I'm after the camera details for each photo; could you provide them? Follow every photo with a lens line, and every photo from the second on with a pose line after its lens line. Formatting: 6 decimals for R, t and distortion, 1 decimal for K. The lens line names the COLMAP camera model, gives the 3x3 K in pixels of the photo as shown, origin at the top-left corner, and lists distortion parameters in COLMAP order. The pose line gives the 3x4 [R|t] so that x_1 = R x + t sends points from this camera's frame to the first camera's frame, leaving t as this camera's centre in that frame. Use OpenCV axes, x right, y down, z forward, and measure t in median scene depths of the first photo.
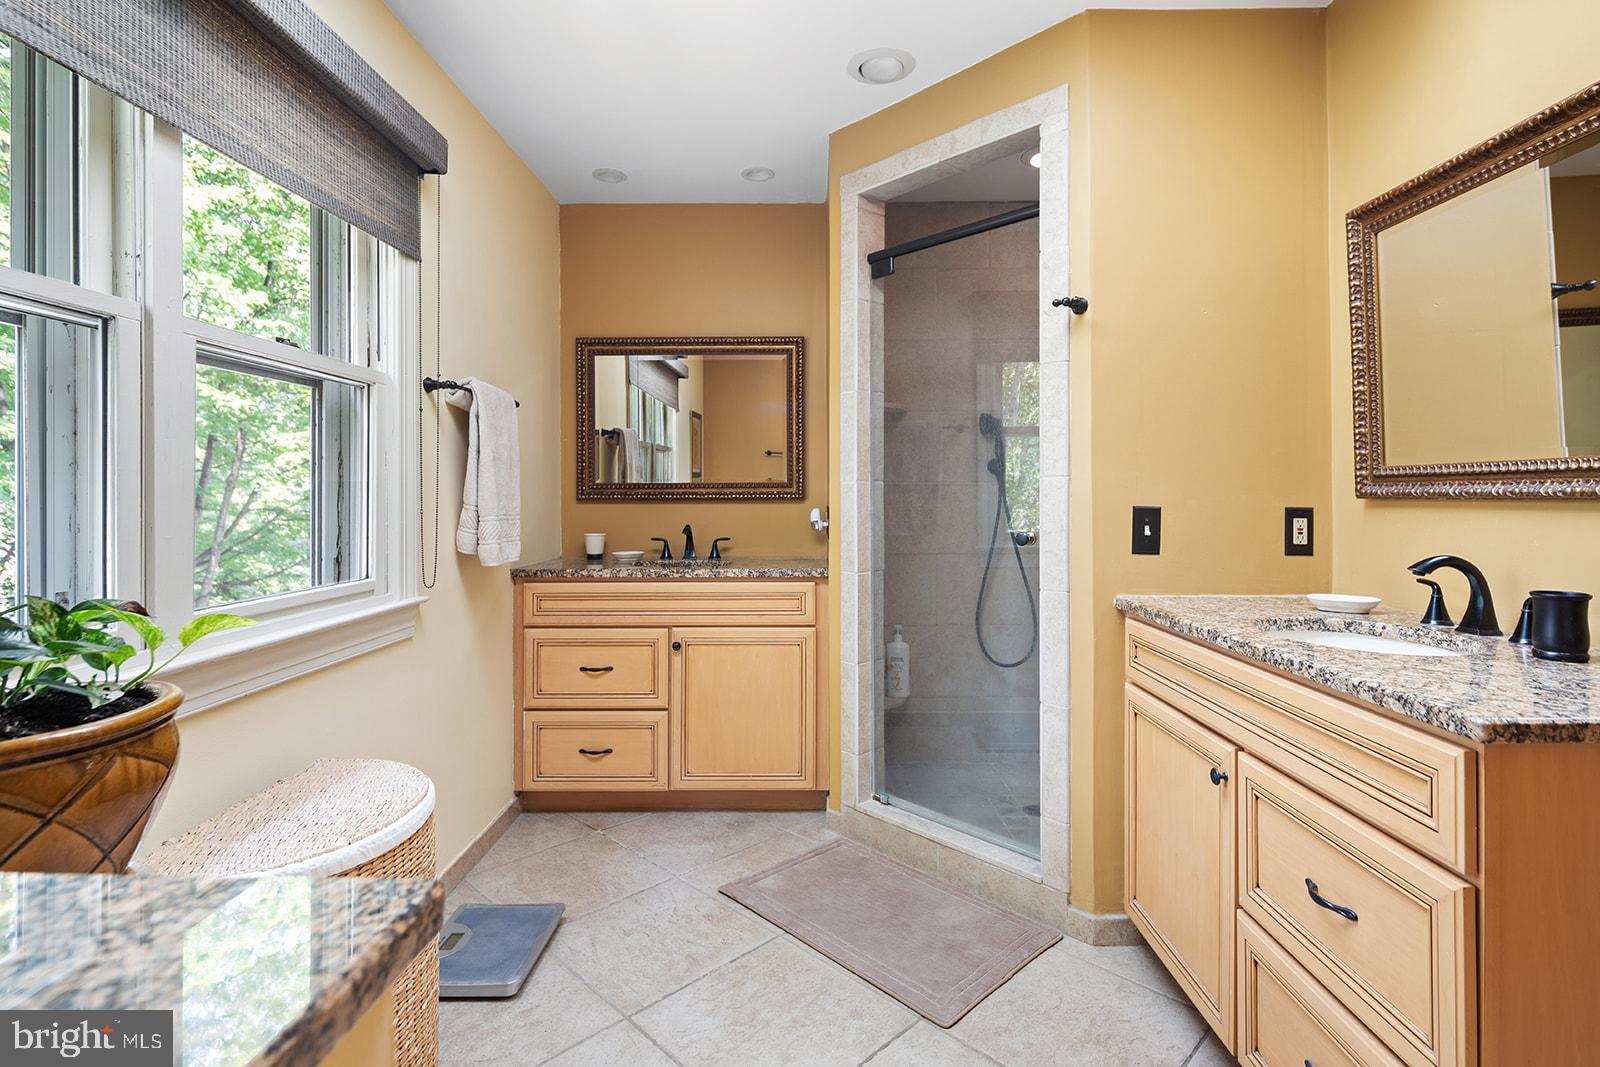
lens RADIAL K [[793.8, 0, 805.0], [0, 793.8, 497.4], [0, 0, 1]] dist [-0.000383, -0.000636]
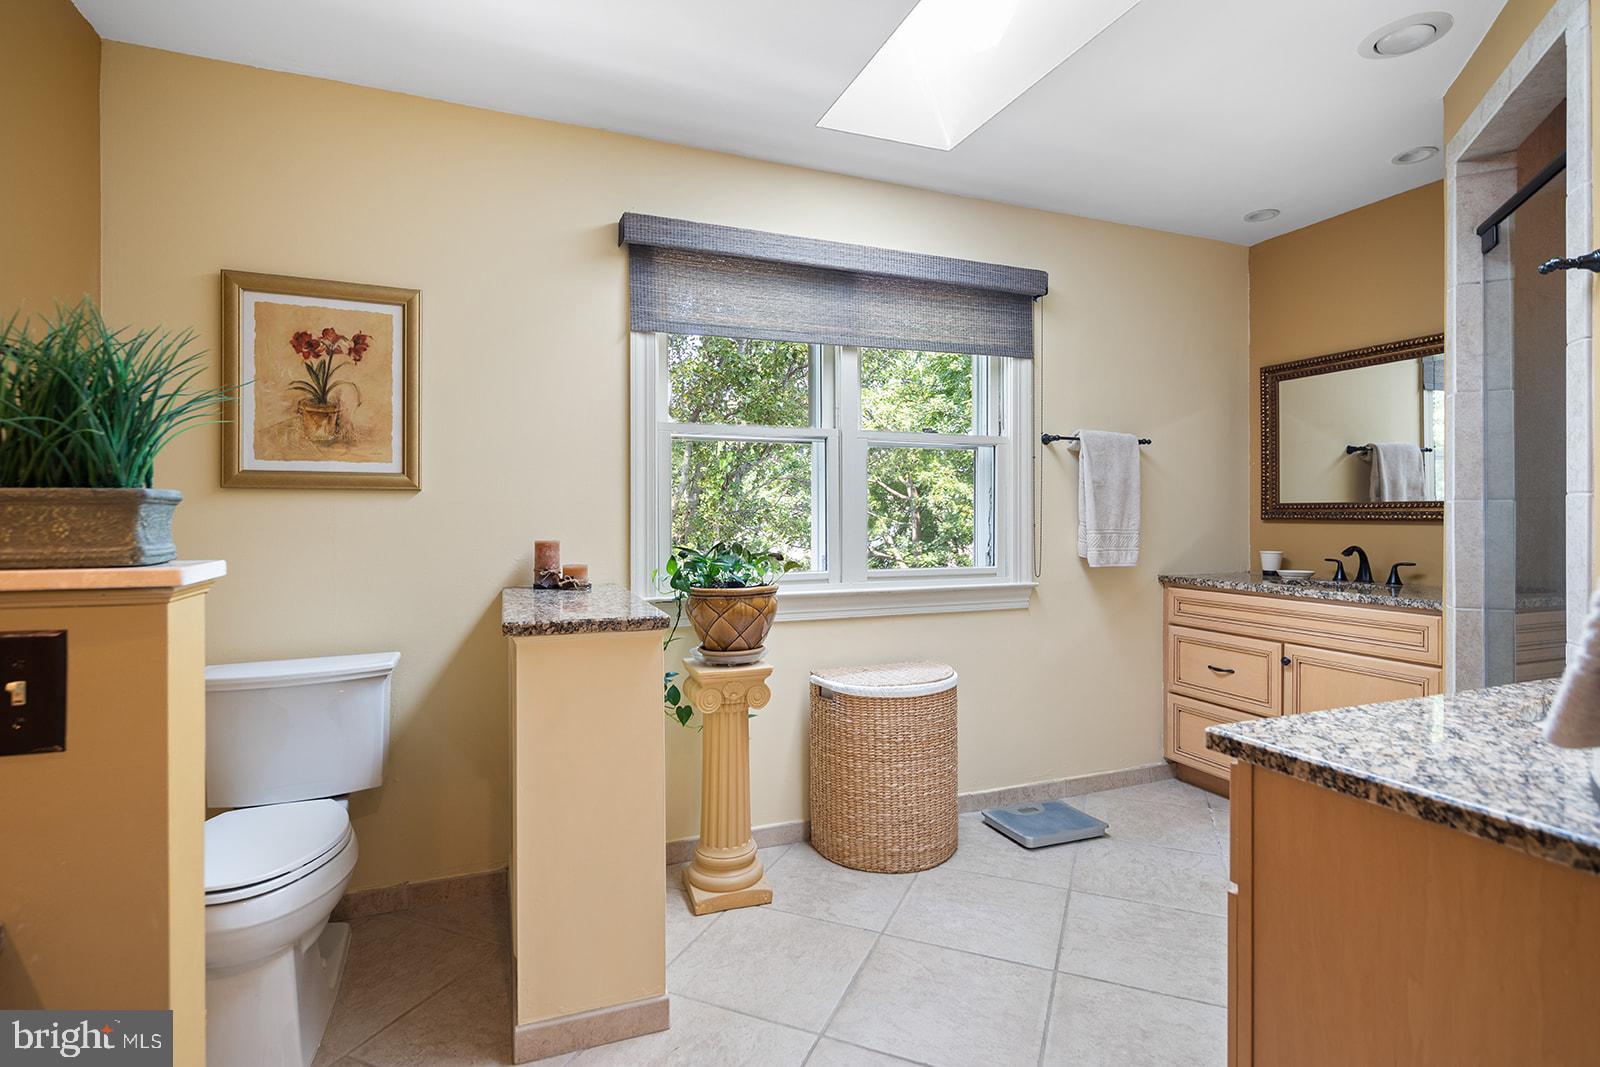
lens RADIAL K [[818.6, 0, 800.0], [0, 818.6, 533.5], [0, 0, 1]] dist [0.000529, 0.000098]
pose [[0.356756, 0.025007, -0.933863, 0.606497], [-0.003576, 0.999671, 0.025403, -0.004065], [0.934191, -0.005724, 0.356728, 0.029161]]
